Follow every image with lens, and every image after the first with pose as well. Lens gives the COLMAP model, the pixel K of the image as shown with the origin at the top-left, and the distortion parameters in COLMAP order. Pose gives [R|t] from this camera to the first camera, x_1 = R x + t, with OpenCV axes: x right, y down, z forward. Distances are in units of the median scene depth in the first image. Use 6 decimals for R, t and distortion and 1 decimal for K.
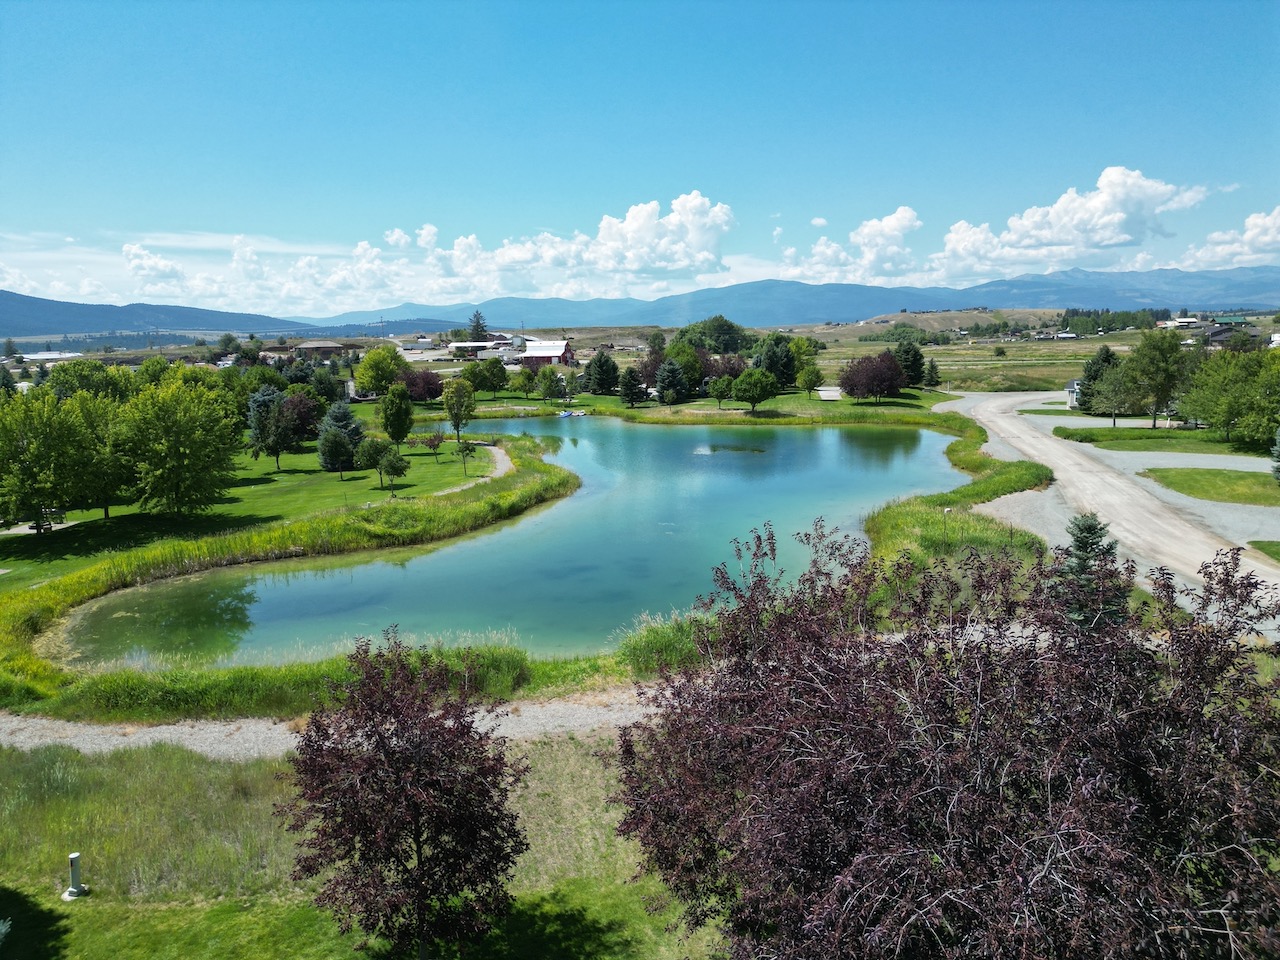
lens RADIAL K [[894.4, 0, 634.3], [0, 894.4, 477.5], [0, 0, 1]] dist [0.067098, -0.055509]
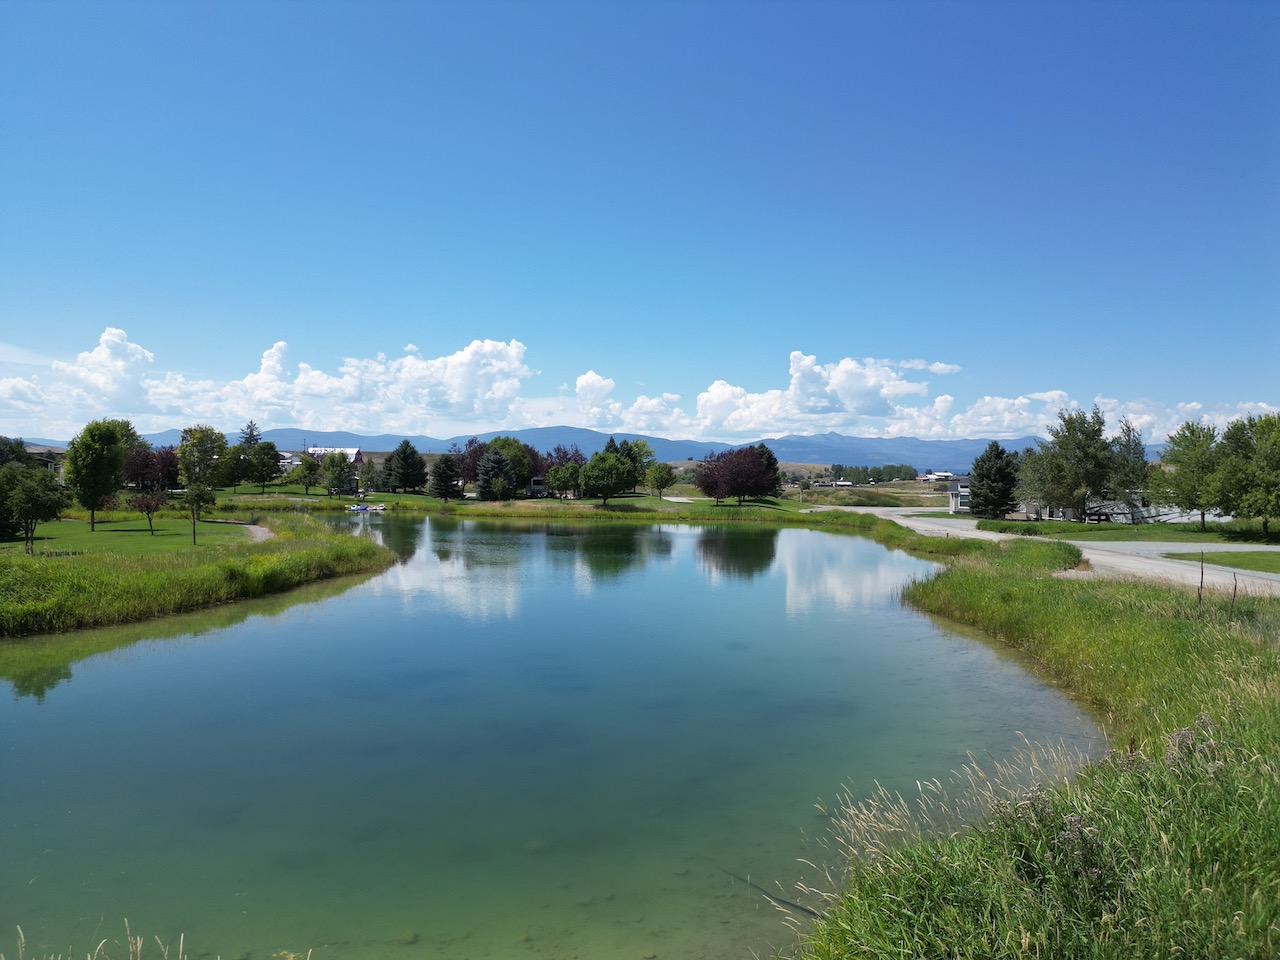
lens RADIAL K [[894.4, 0, 638.6], [0, 894.4, 474.4], [0, 0, 1]] dist [0.067098, -0.055509]
pose [[0.971853, 0.042453, 0.231733, -0.059723], [-0.004570, 0.986842, -0.161621, 0.068272], [-0.235545, 0.156013, 0.959259, 0.489358]]
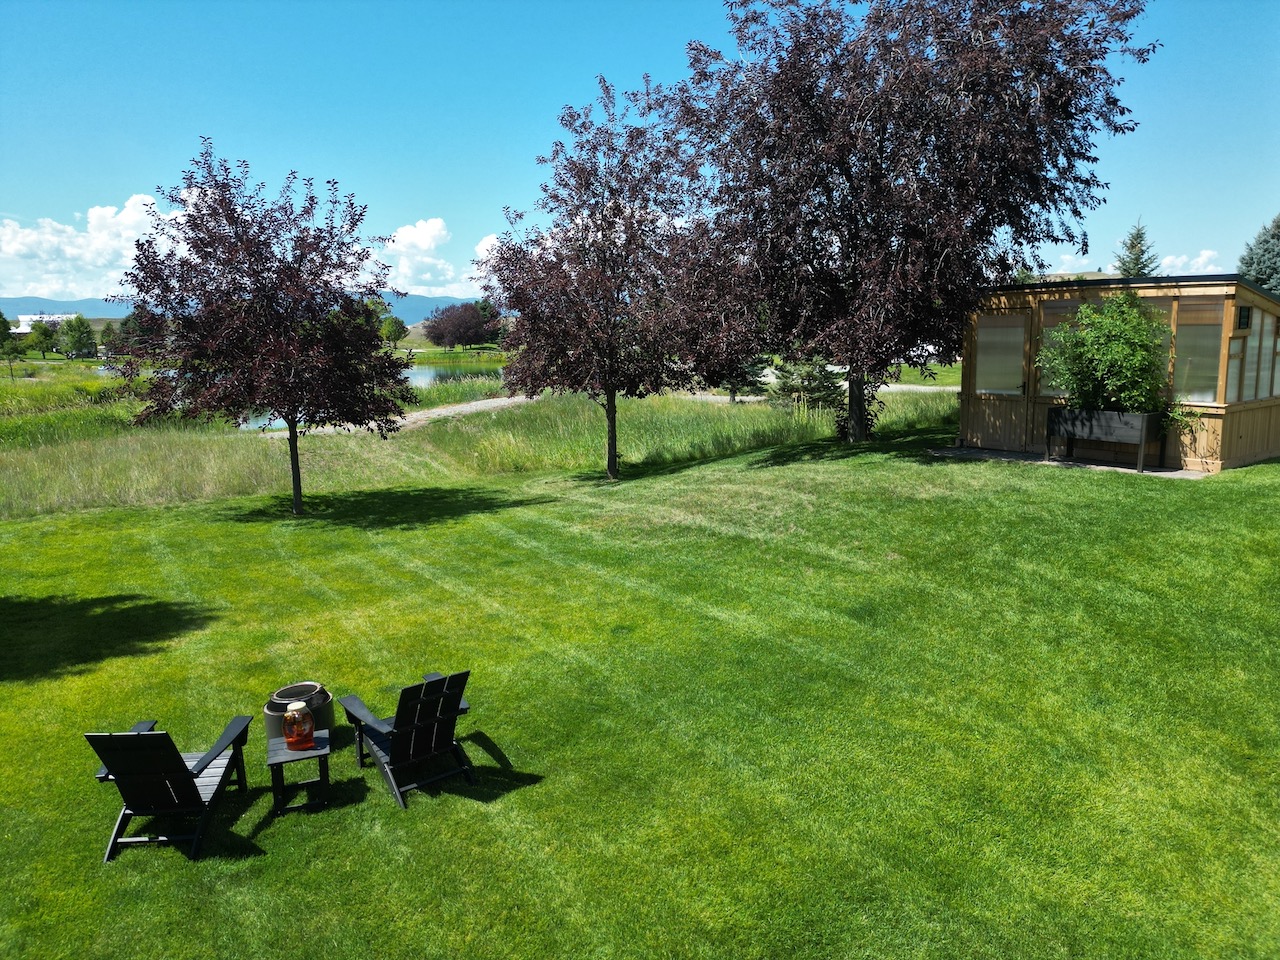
lens RADIAL K [[894.4, 0, 637.9], [0, 894.4, 485.0], [0, 0, 1]] dist [0.067098, -0.055509]
pose [[0.881190, -0.076719, 0.466495, -0.115711], [0.077334, 0.996845, 0.017859, 0.166424], [-0.466394, 0.020339, 0.884344, 0.000067]]
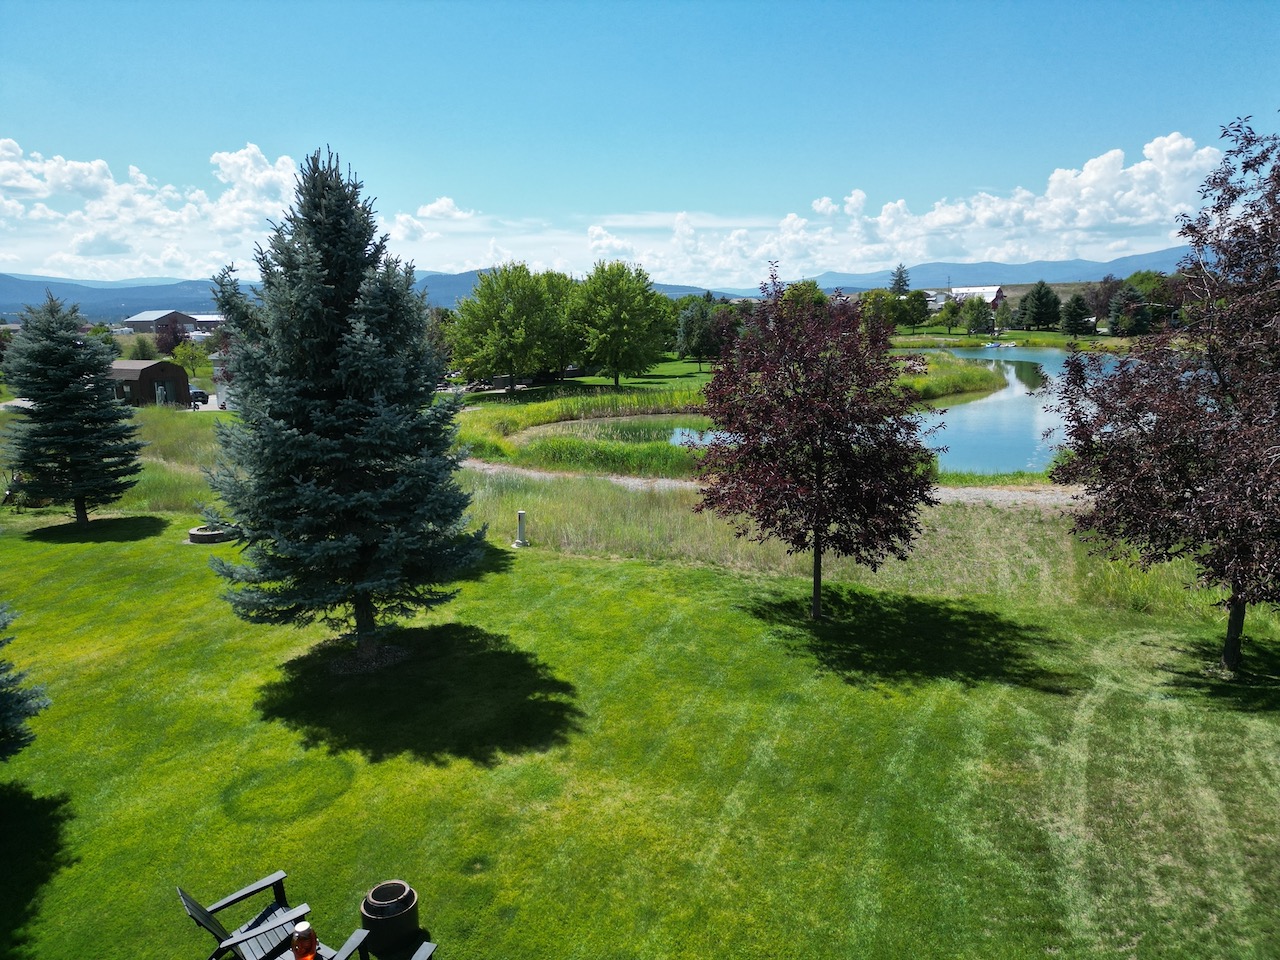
lens RADIAL K [[894.4, 0, 638.1], [0, 894.4, 470.6], [0, 0, 1]] dist [0.067098, -0.055509]
pose [[0.901880, 0.077603, -0.424959, -0.002586], [-0.066445, 0.996946, 0.041042, 0.113686], [0.426846, -0.008778, 0.904282, 0.016940]]
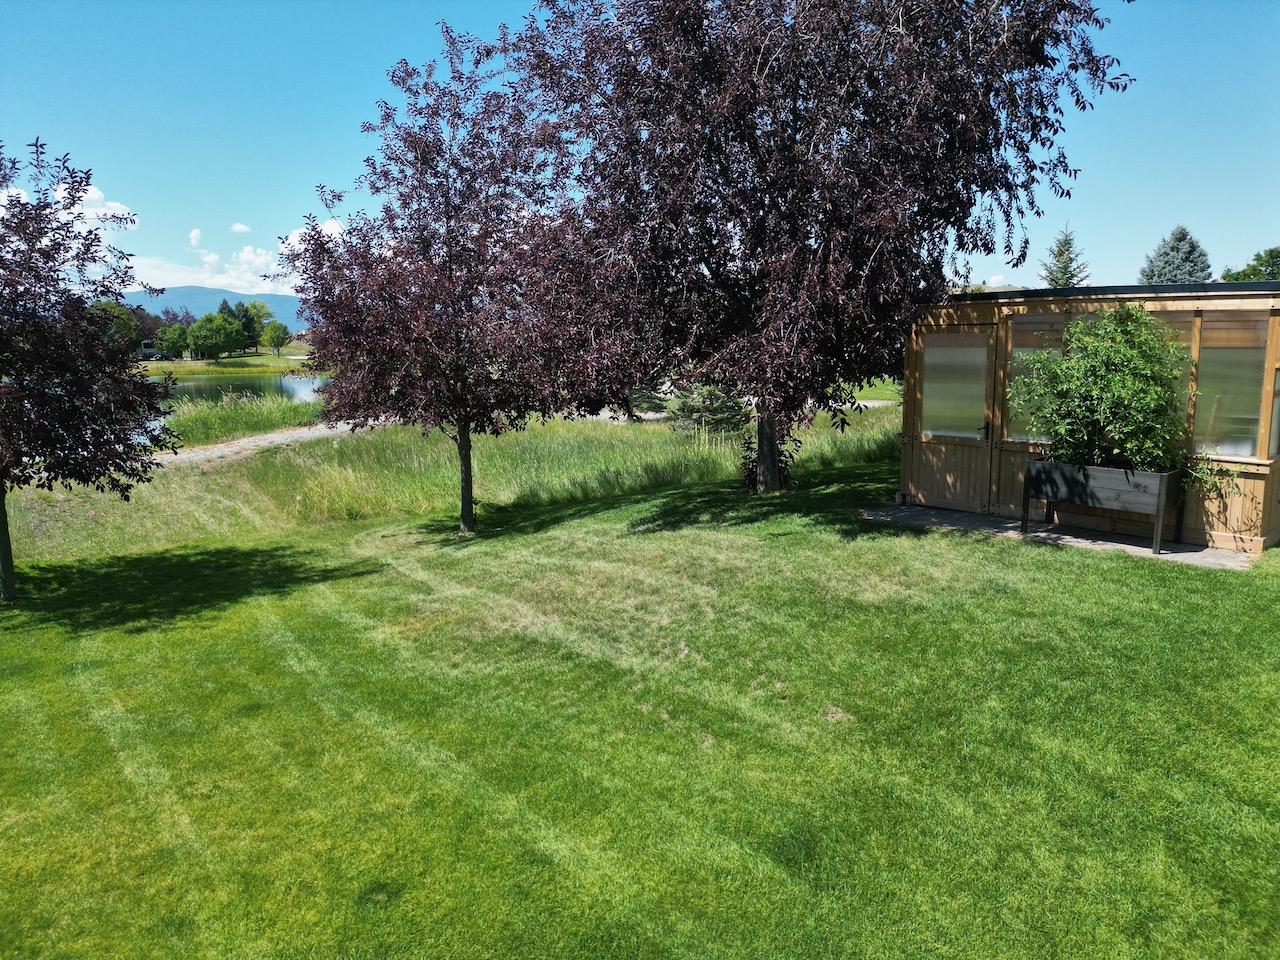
lens RADIAL K [[894.4, 0, 635.9], [0, 894.4, 487.7], [0, 0, 1]] dist [0.067098, -0.055509]
pose [[0.828873, -0.084297, 0.553050, -0.069129], [0.086745, 0.995992, 0.021804, 0.154002], [-0.552671, 0.029901, 0.832863, 0.054300]]
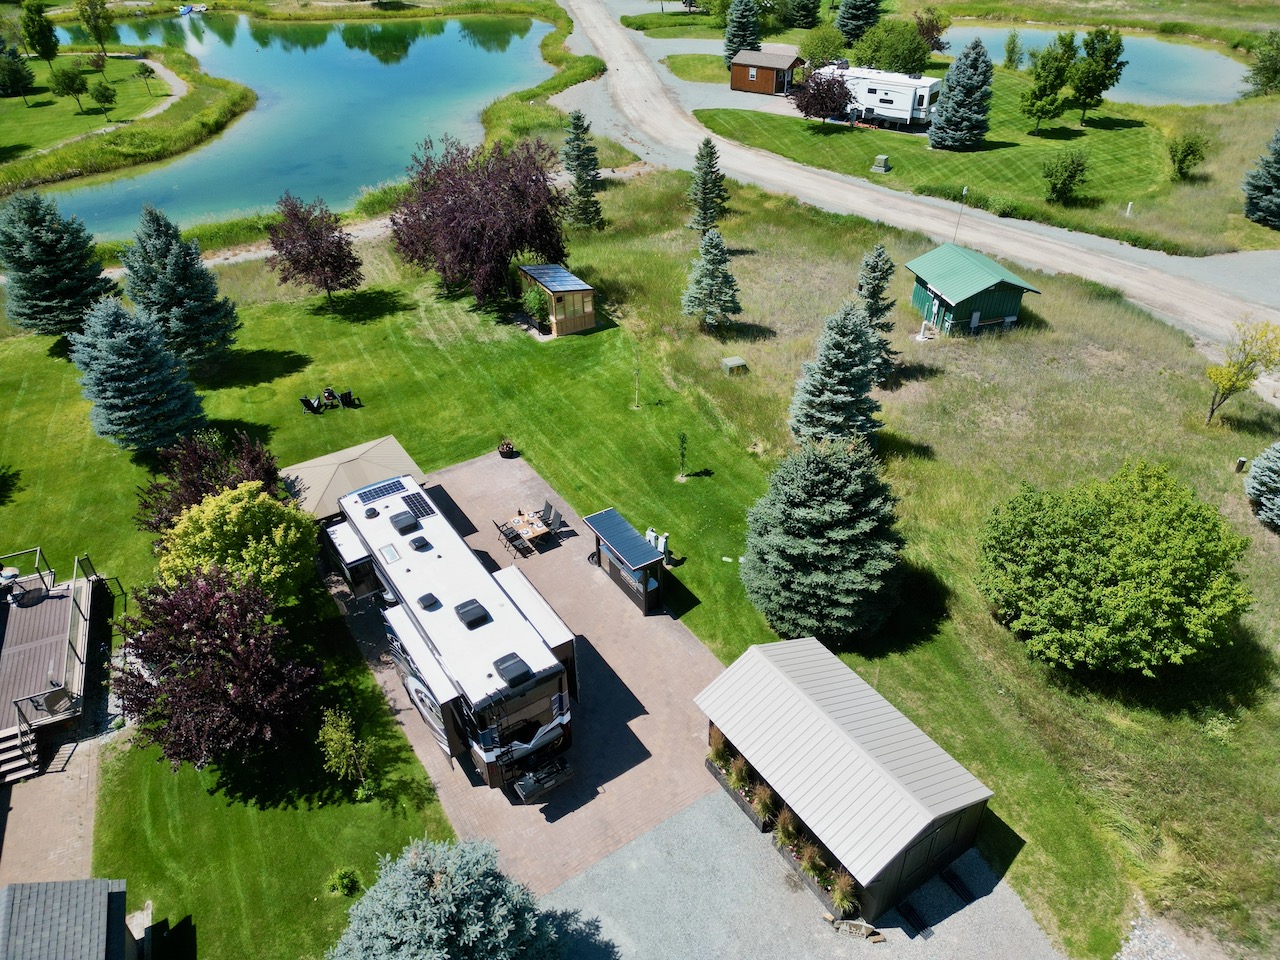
lens RADIAL K [[894.4, 0, 634.9], [0, 894.4, 484.8], [0, 0, 1]] dist [0.067098, -0.055509]
pose [[0.925810, -0.214126, 0.311489, -0.115041], [0.056078, 0.892759, 0.447030, -0.063744], [-0.373805, -0.396398, 0.838534, -0.642875]]
